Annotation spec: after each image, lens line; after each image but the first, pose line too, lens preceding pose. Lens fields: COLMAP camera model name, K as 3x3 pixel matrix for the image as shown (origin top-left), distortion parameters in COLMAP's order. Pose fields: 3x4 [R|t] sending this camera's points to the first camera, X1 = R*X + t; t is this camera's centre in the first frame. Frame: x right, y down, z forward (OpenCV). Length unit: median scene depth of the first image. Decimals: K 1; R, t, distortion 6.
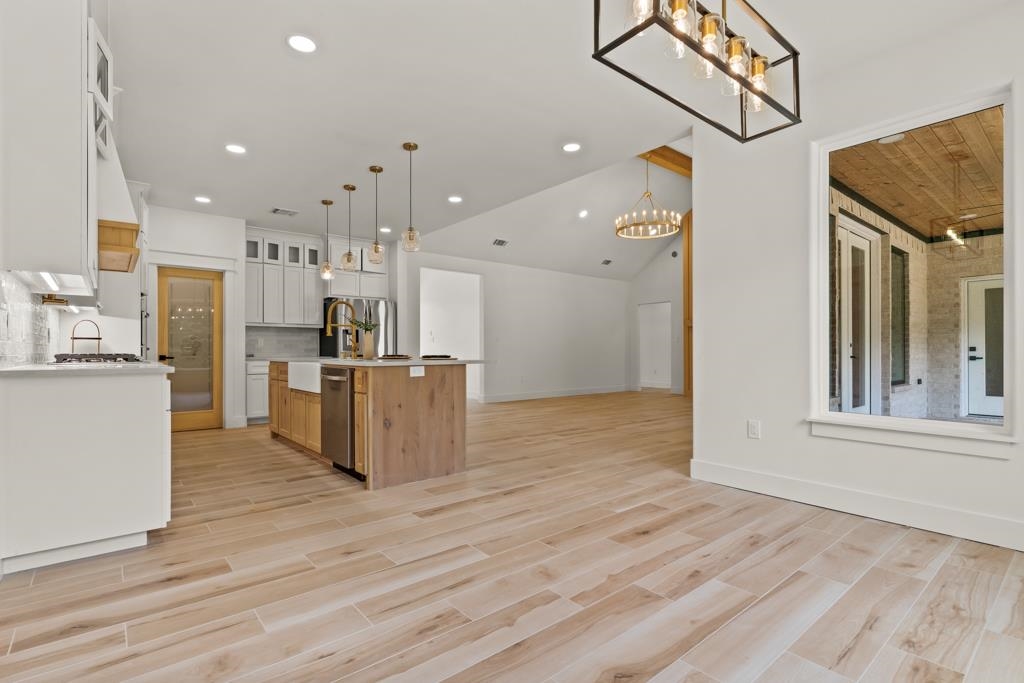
lens RADIAL K [[487.3, 0, 508.7], [0, 487.3, 349.9], [0, 0, 1]] dist [0.002183, 0.001644]
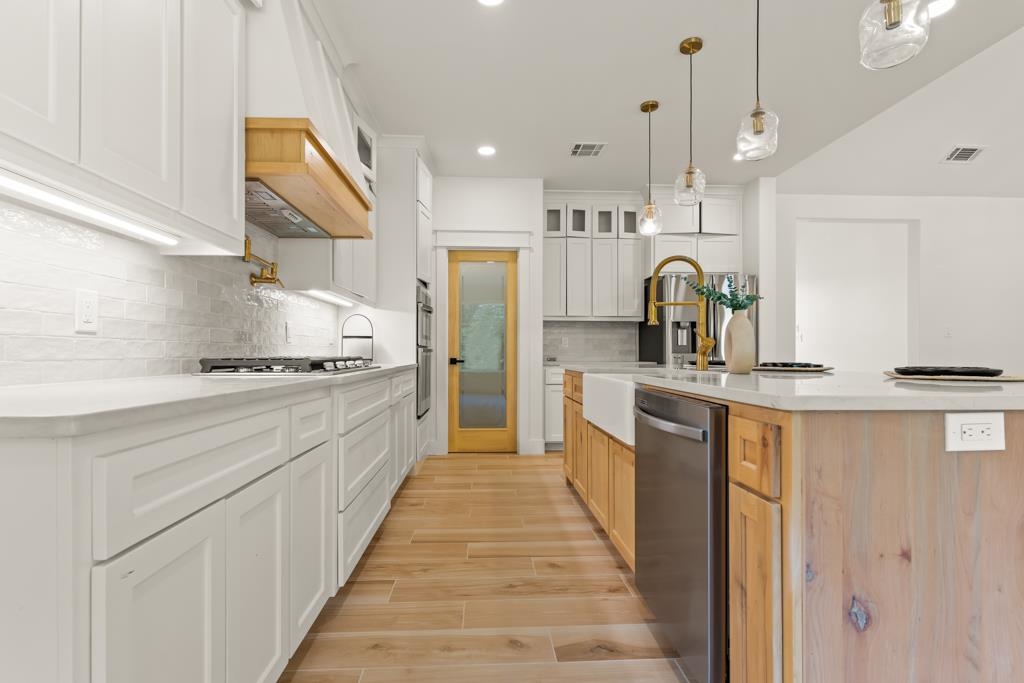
lens RADIAL K [[487.3, 0, 502.5], [0, 487.3, 350.8], [0, 0, 1]] dist [0.002183, 0.001644]
pose [[0.797018, 0.000984, -0.603955, -0.133008], [-0.002976, 0.999993, -0.002299, 0.000311], [0.603948, 0.003630, 0.797015, 0.357753]]
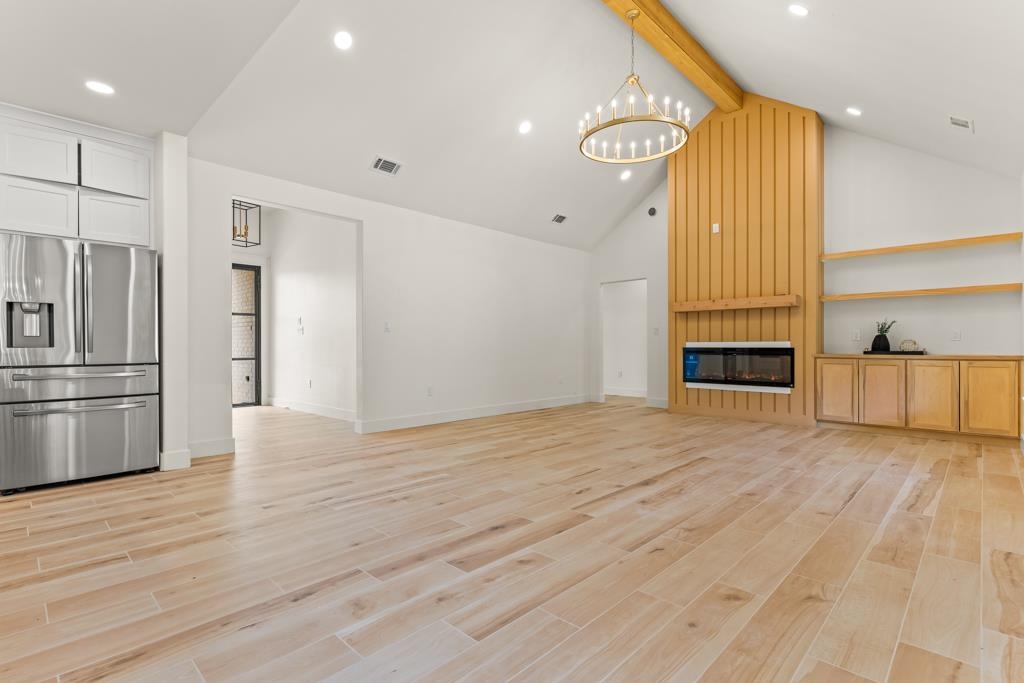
lens RADIAL K [[487.3, 0, 506.7], [0, 487.3, 346.5], [0, 0, 1]] dist [0.002183, 0.001644]
pose [[0.994519, 0.000494, 0.104552, 0.090762], [-0.000873, 0.999993, 0.003576, -0.001417], [-0.104550, -0.003648, 0.994513, 0.533266]]
